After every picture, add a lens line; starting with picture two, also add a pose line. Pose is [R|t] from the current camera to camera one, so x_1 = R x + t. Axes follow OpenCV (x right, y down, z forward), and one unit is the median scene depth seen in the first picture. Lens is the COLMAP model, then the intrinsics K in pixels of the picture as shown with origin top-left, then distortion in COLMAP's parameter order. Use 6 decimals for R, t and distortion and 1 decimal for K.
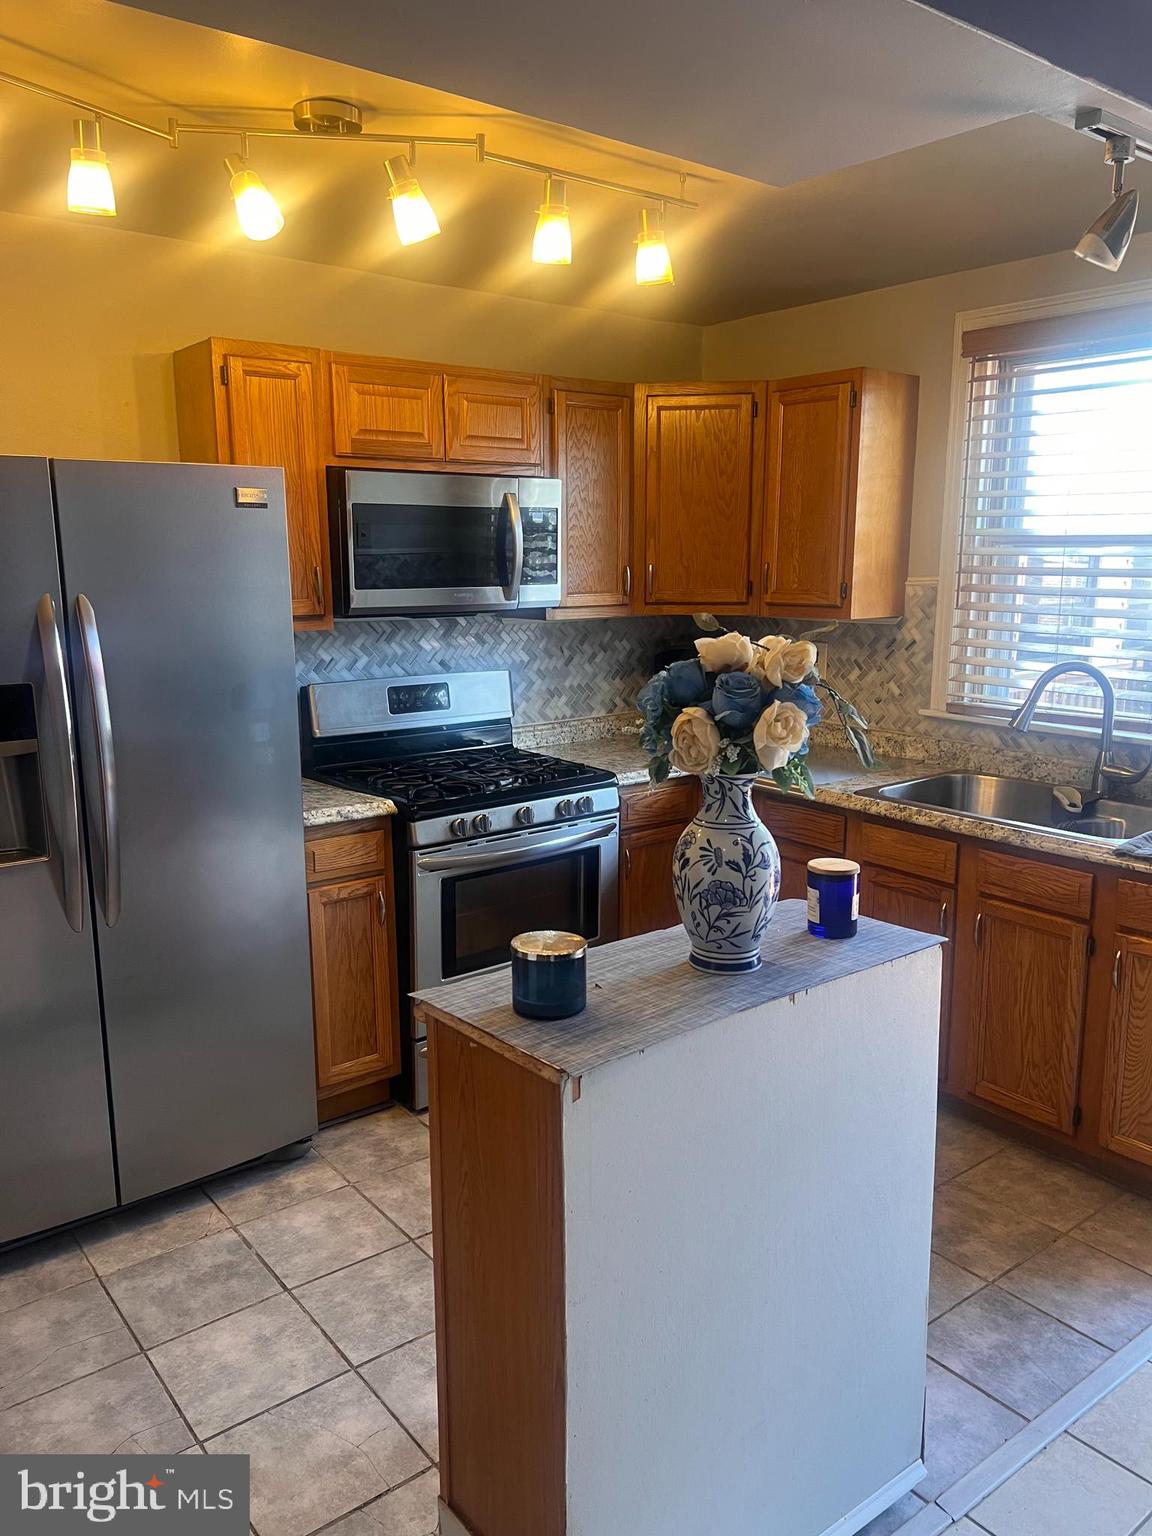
lens RADIAL K [[1155.5, 0, 578.5], [0, 1155.5, 778.5], [0, 0, 1]] dist [0.047952, -0.066144]
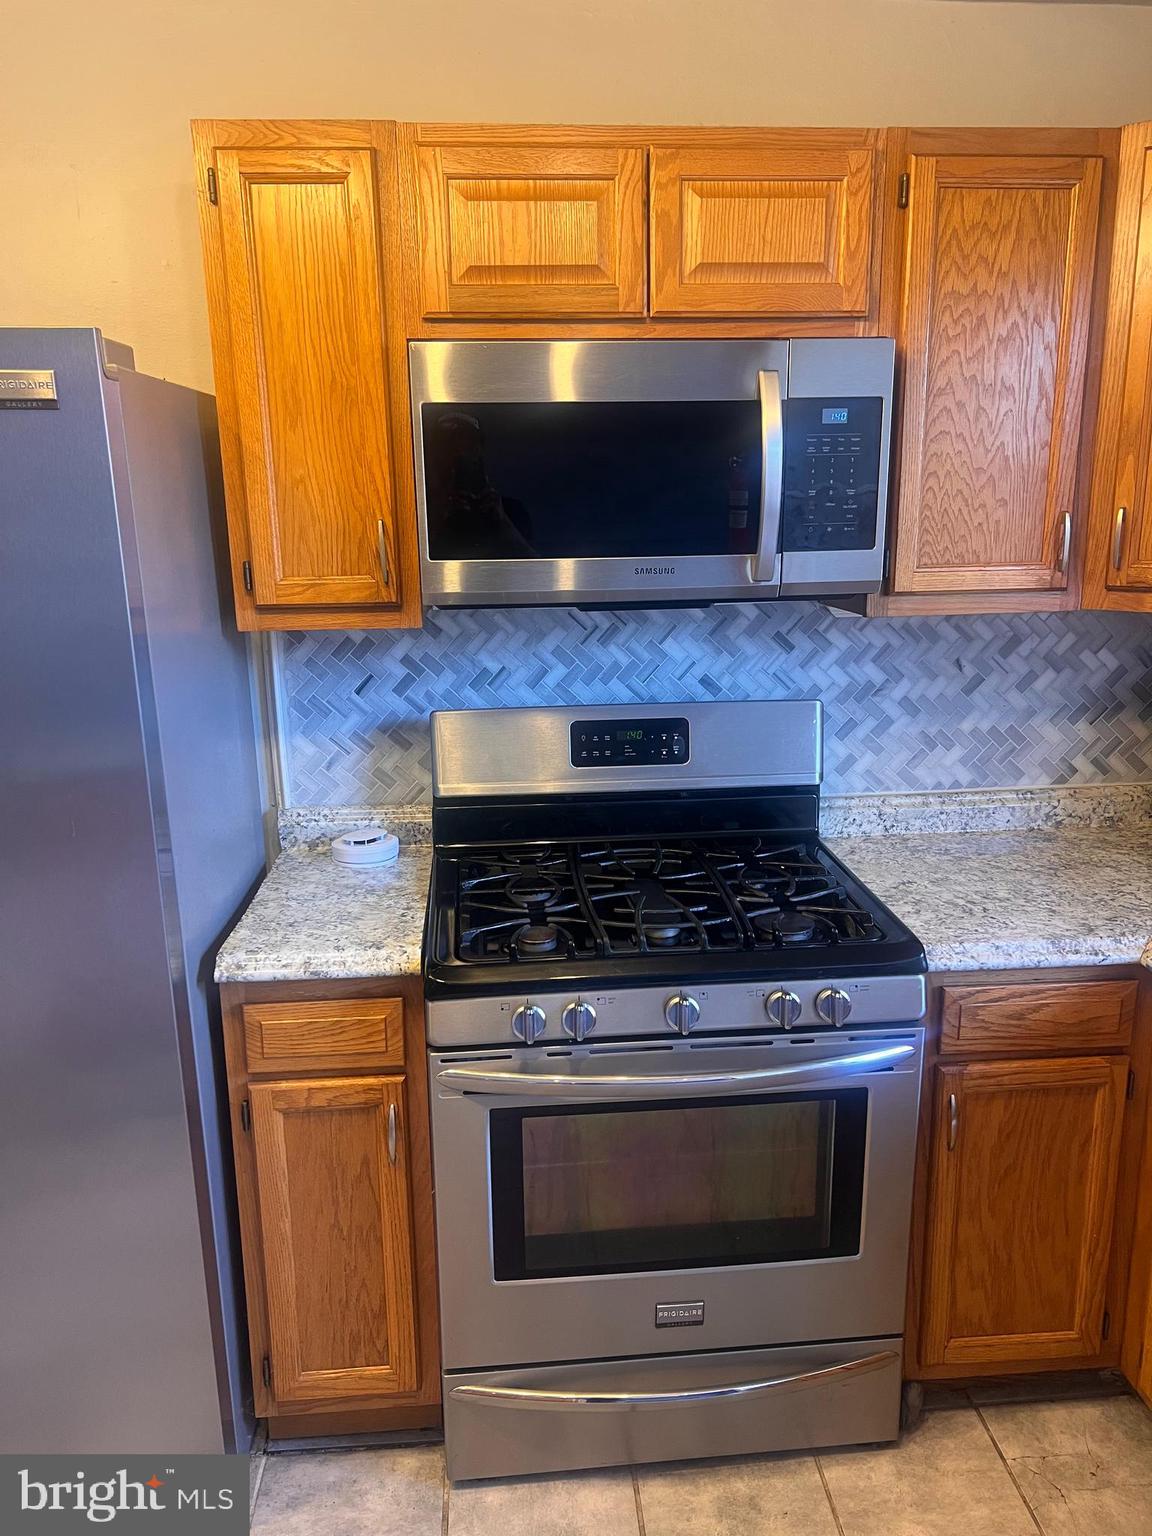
lens RADIAL K [[1155.5, 0, 572.1], [0, 1155.5, 782.2], [0, 0, 1]] dist [0.047952, -0.066144]
pose [[0.830293, 0.119674, -0.544327, 0.181952], [-0.093370, 0.992739, 0.075837, -0.103995], [0.549450, -0.012143, 0.835438, 0.560402]]
